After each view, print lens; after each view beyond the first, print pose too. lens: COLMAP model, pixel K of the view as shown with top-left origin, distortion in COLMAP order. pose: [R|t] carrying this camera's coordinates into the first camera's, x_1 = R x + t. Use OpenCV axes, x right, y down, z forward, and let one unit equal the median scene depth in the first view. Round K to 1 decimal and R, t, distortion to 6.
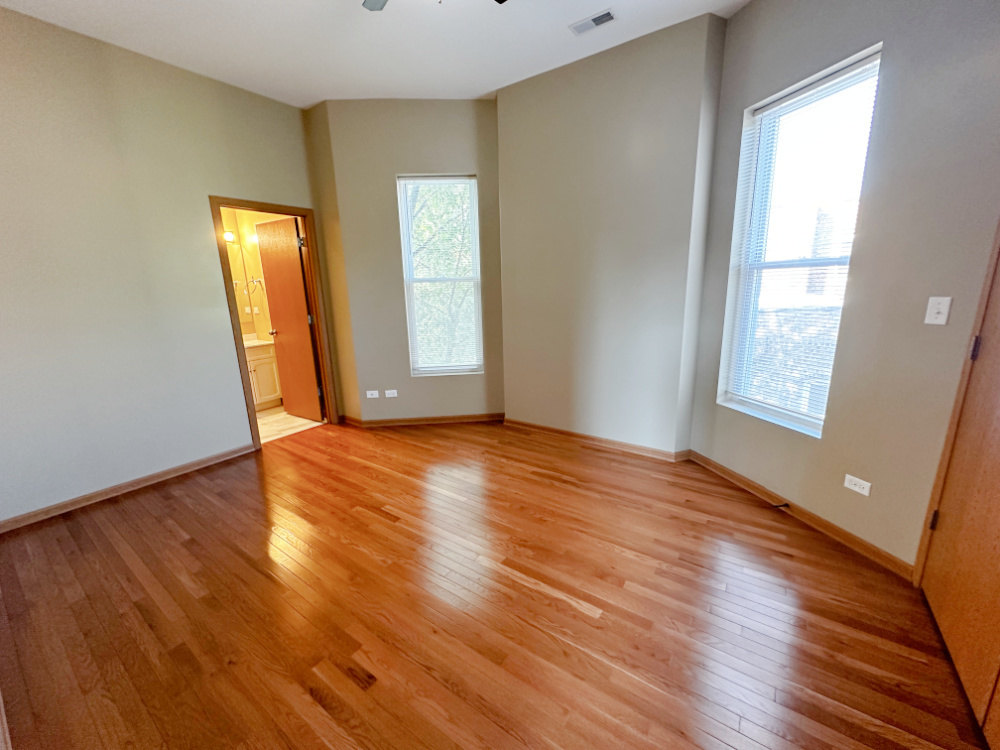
lens RADIAL K [[399.3, 0, 502.9], [0, 399.3, 376.0], [0, 0, 1]] dist [0.002830, -0.000071]
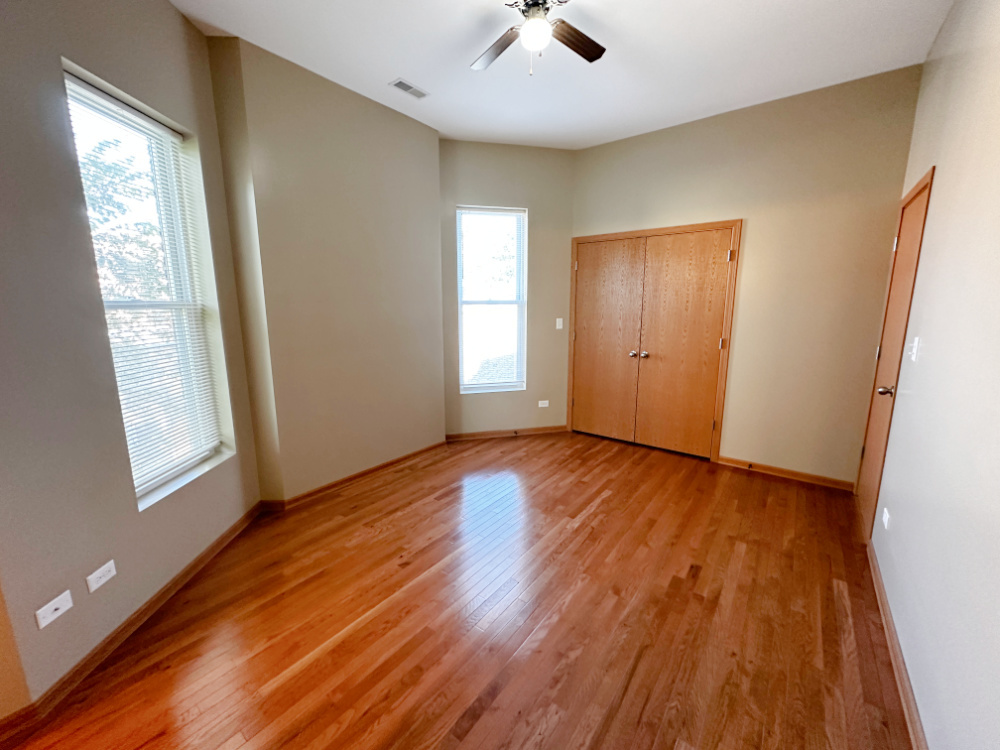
lens RADIAL K [[399.3, 0, 499.9], [0, 399.3, 375.7], [0, 0, 1]] dist [0.002830, -0.000071]
pose [[0.036968, -0.150352, 0.987941, -0.800330], [0.227412, 0.963944, 0.138191, -0.147361], [-0.973097, 0.219561, 0.069827, 0.661801]]
